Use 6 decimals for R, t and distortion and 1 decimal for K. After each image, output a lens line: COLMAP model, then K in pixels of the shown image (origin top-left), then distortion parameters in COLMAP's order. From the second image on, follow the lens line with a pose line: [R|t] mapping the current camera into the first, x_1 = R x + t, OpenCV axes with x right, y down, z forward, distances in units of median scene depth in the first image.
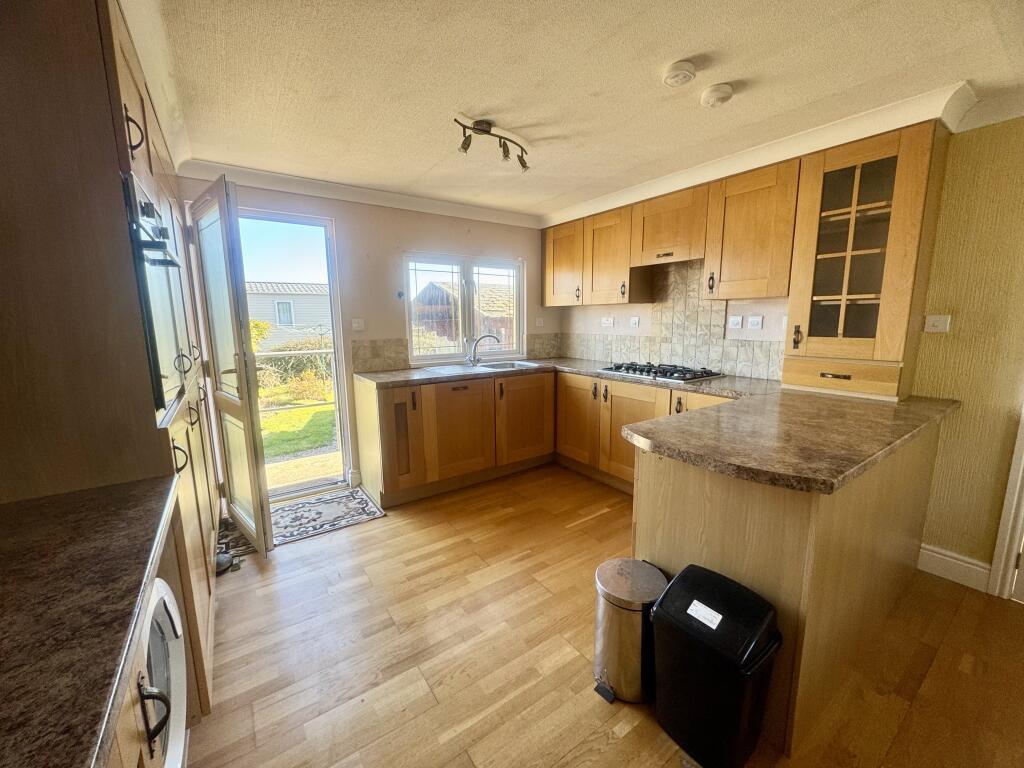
lens RADIAL K [[408.6, 0, 513.0], [0, 408.6, 383.8], [0, 0, 1]] dist [-0.003133, -0.000367]
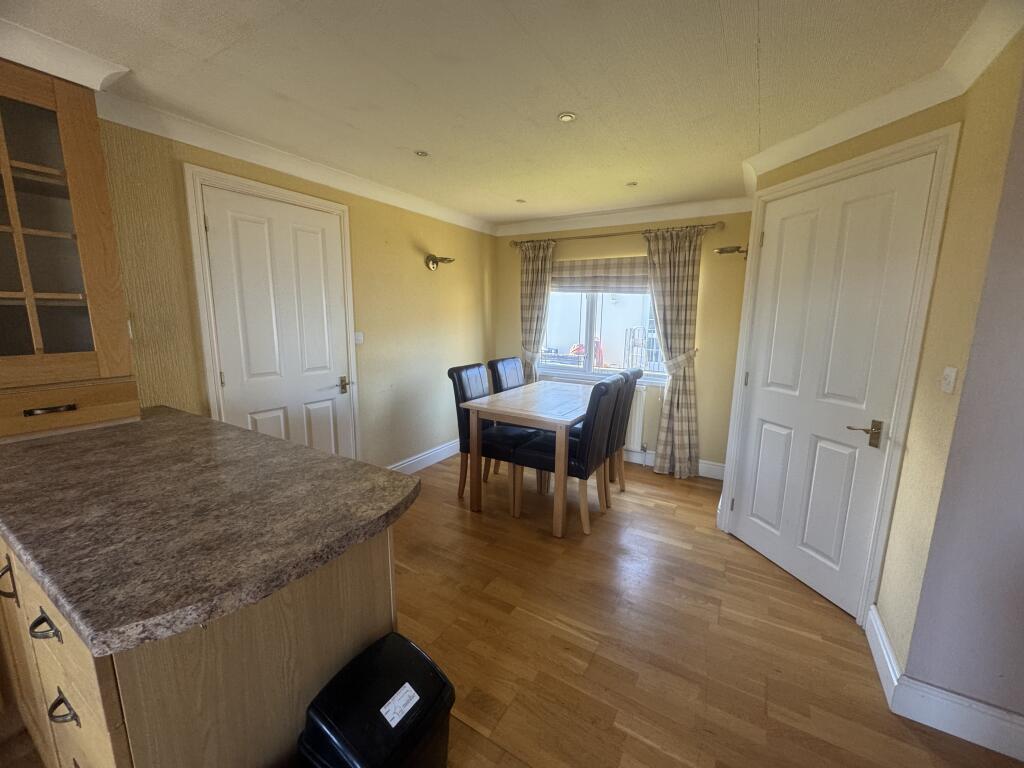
lens RADIAL K [[408.6, 0, 512.5], [0, 408.6, 382.5], [0, 0, 1]] dist [-0.003133, -0.000367]
pose [[-0.406556, -0.148182, 0.901529, -0.223588], [0.138216, 0.965427, 0.221015, -0.175250], [-0.903110, 0.214461, -0.372019, 0.883989]]
